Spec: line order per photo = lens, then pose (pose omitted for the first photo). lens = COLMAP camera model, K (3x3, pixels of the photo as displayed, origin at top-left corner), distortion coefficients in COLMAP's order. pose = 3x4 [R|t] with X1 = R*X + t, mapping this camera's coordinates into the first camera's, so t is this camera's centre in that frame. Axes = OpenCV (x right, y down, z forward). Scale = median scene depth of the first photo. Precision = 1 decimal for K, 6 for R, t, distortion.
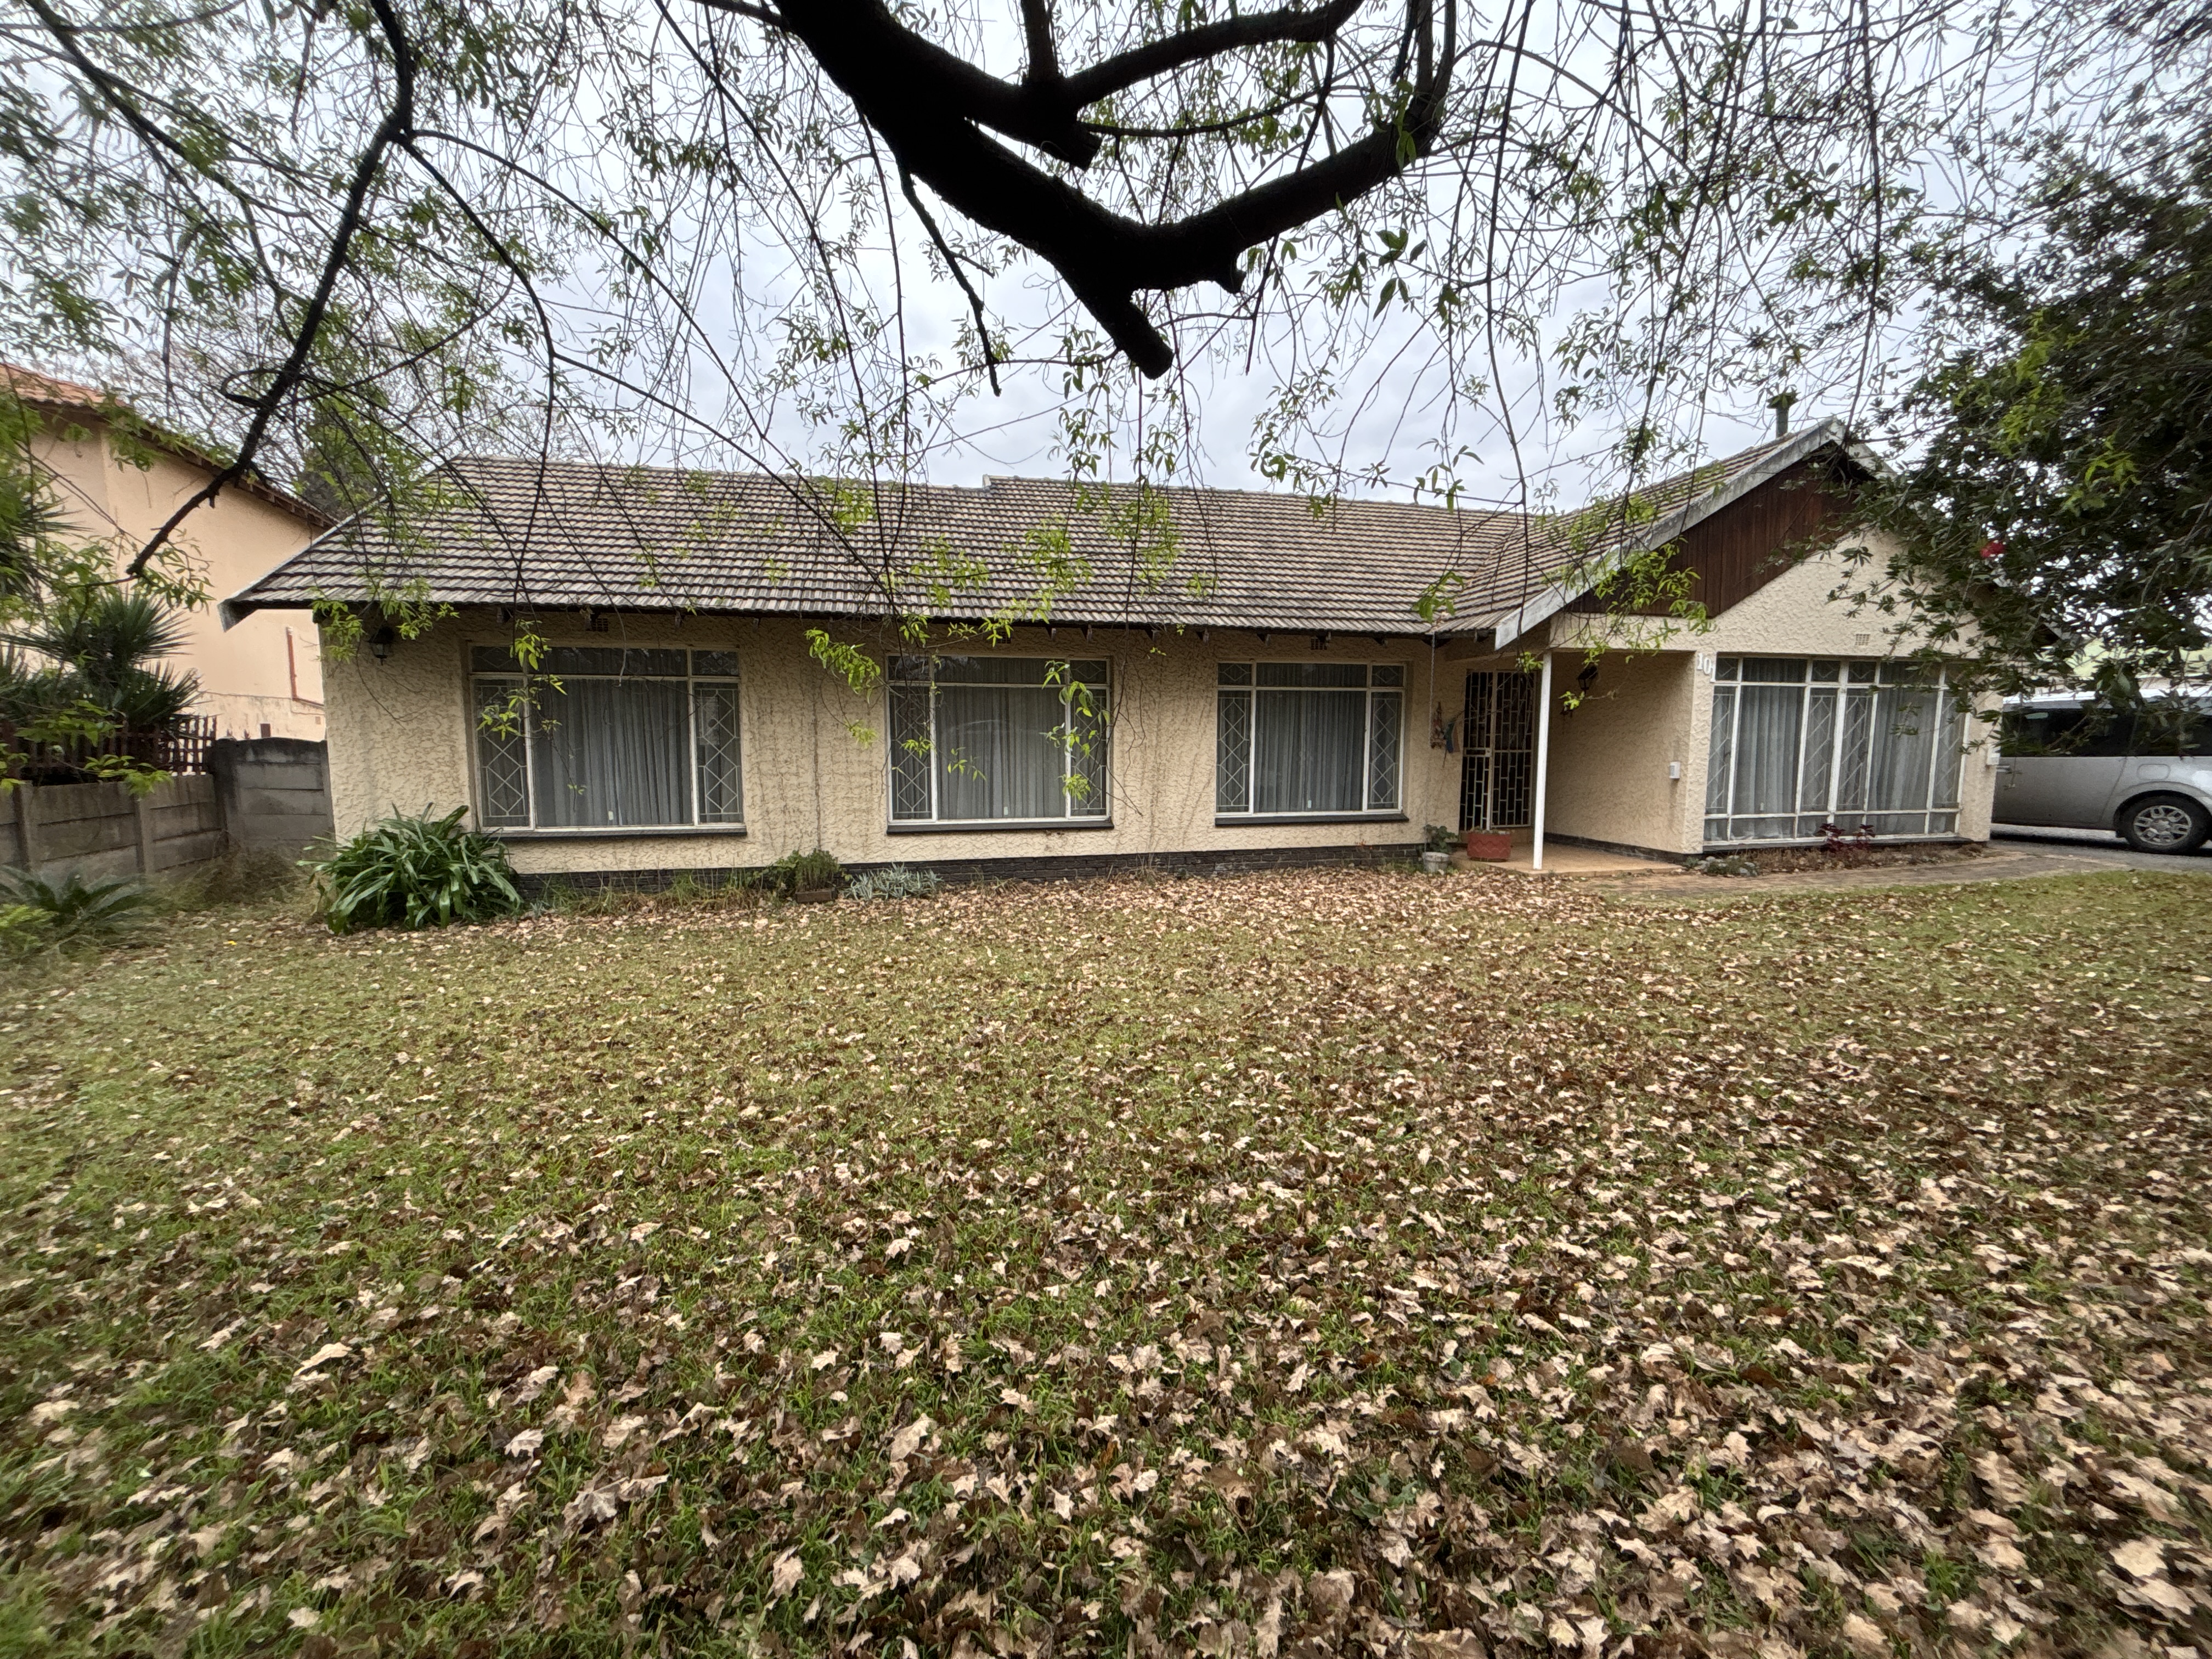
lens RADIAL K [[895.0, 0, 1104.7], [0, 895.0, 826.2], [0, 0, 1]] dist [0.001067, 0.001500]
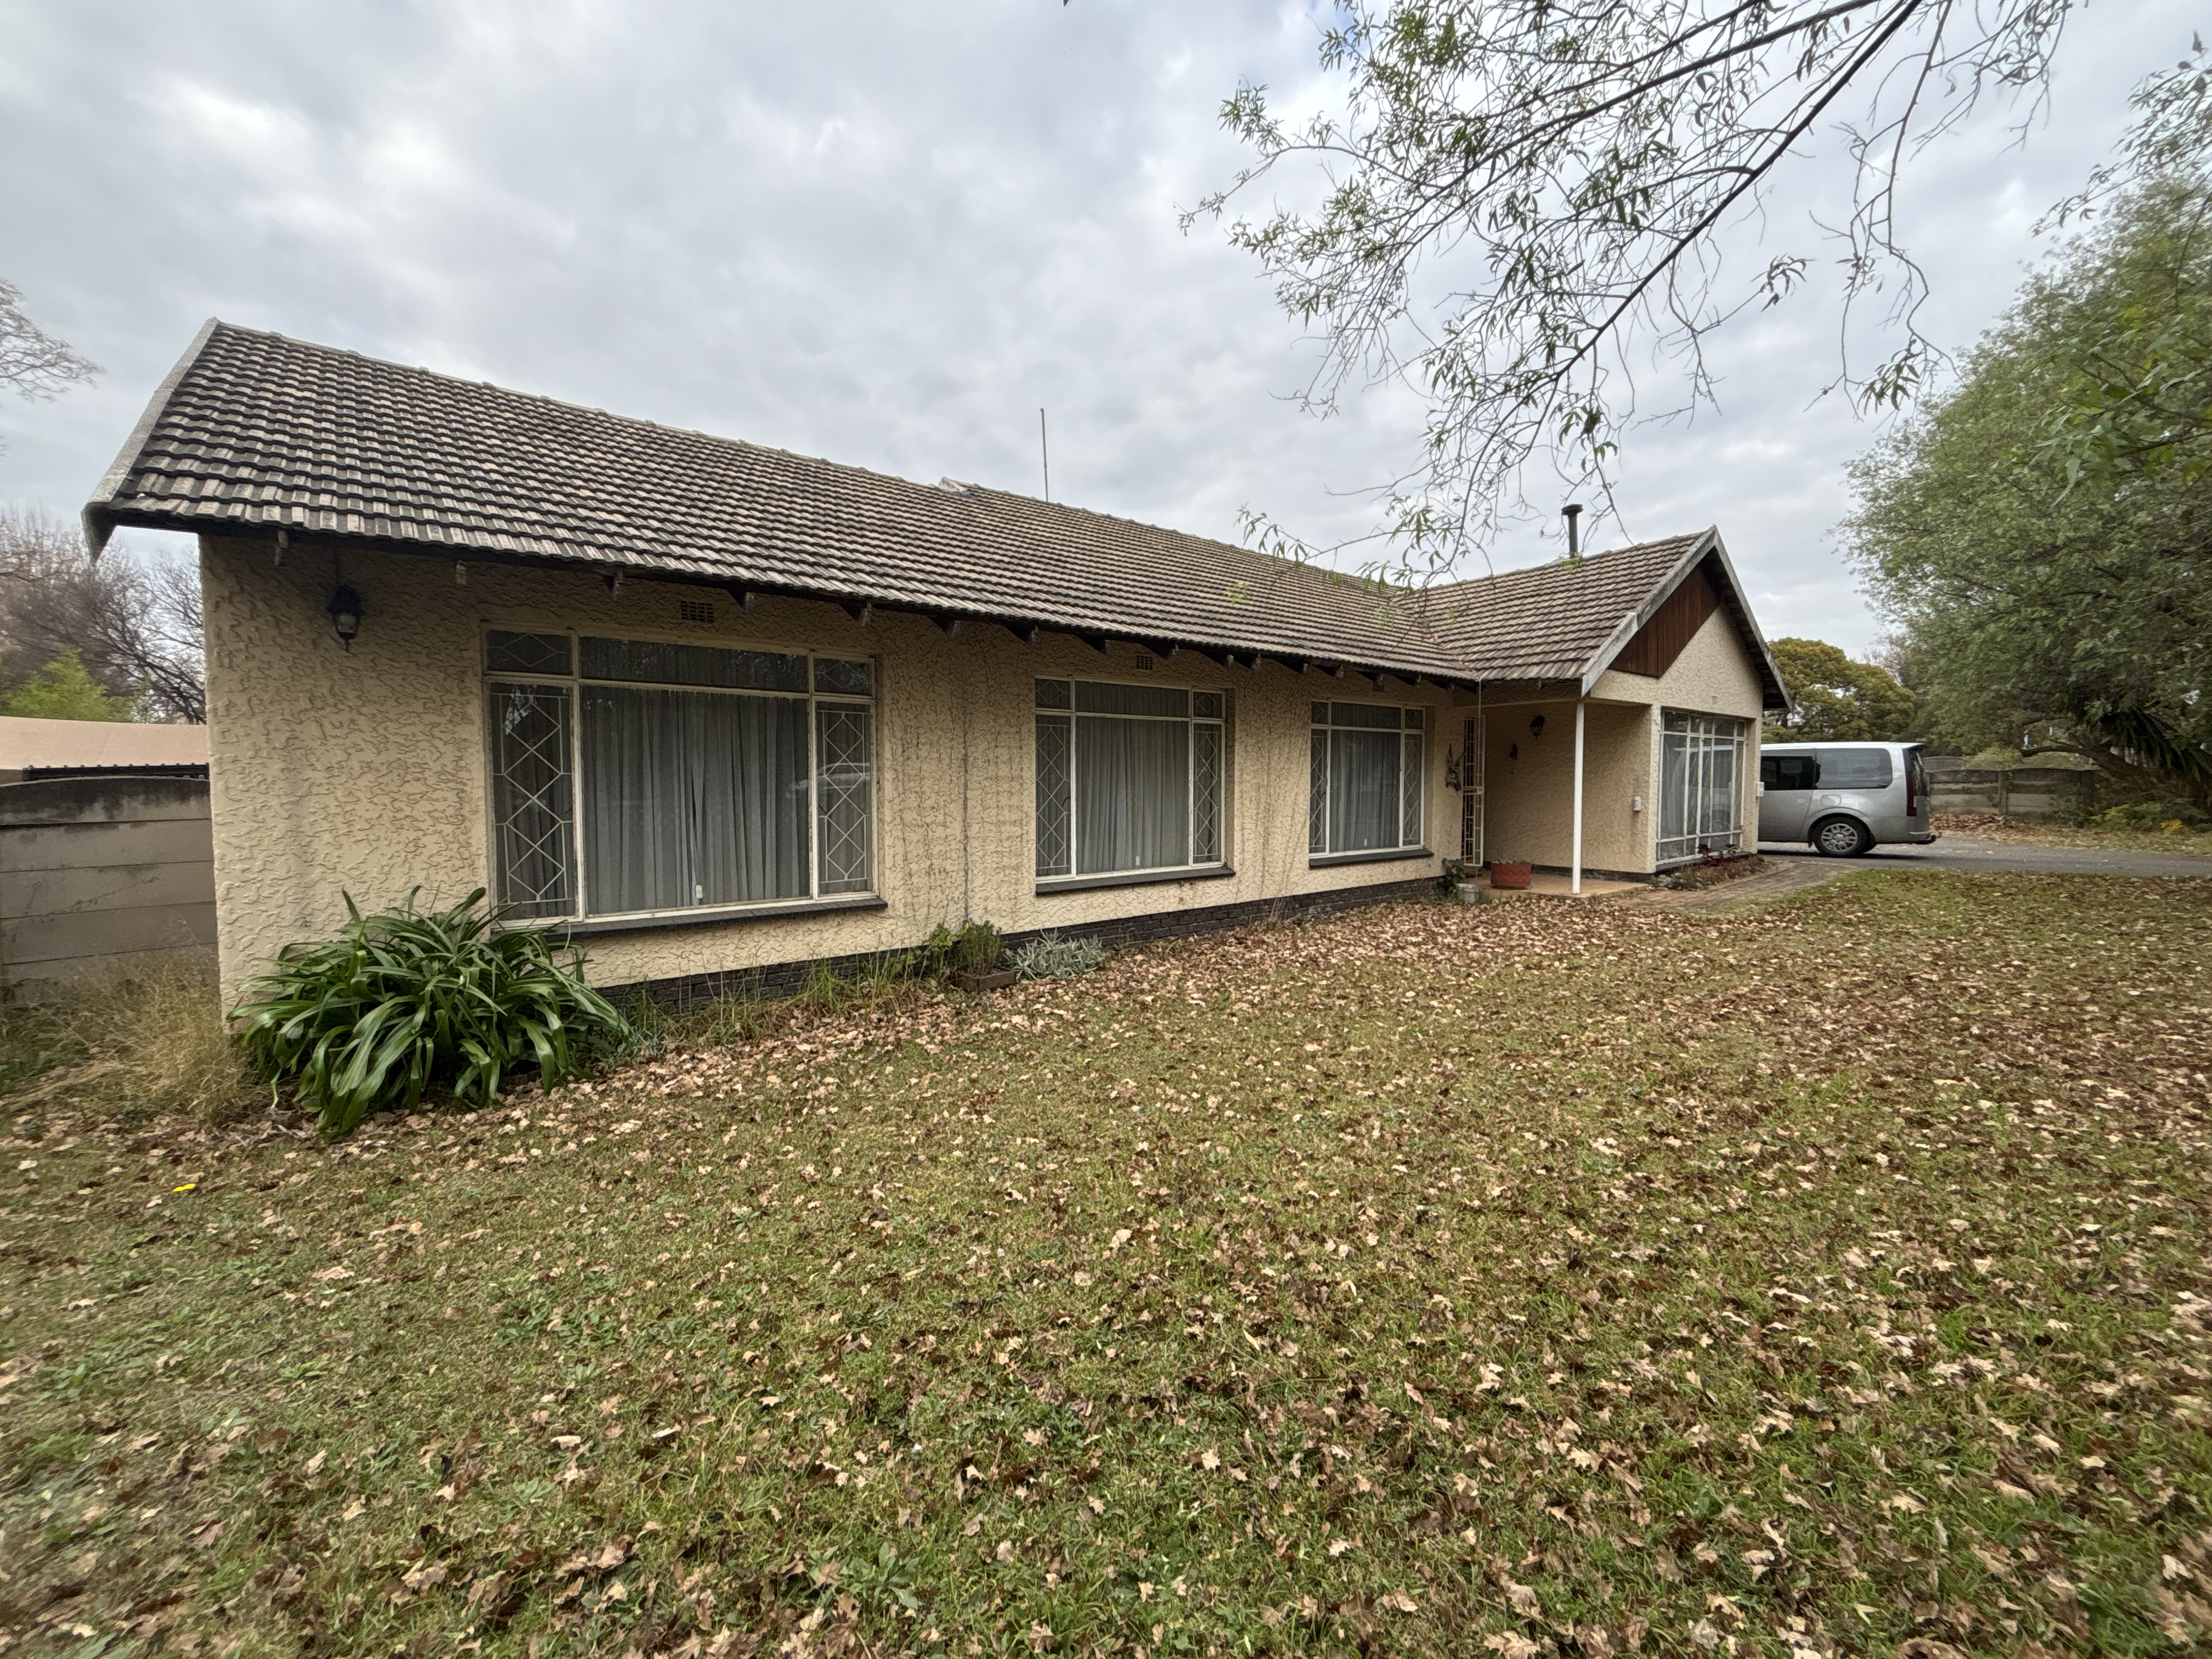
lens RADIAL K [[895.0, 0, 1105.9], [0, 895.0, 829.6], [0, 0, 1]] dist [0.001067, 0.001500]
pose [[0.903061, -0.027064, 0.428658, -0.511344], [0.048711, 0.998027, -0.039609, -0.014672], [-0.426741, 0.056650, 0.902598, 0.232441]]
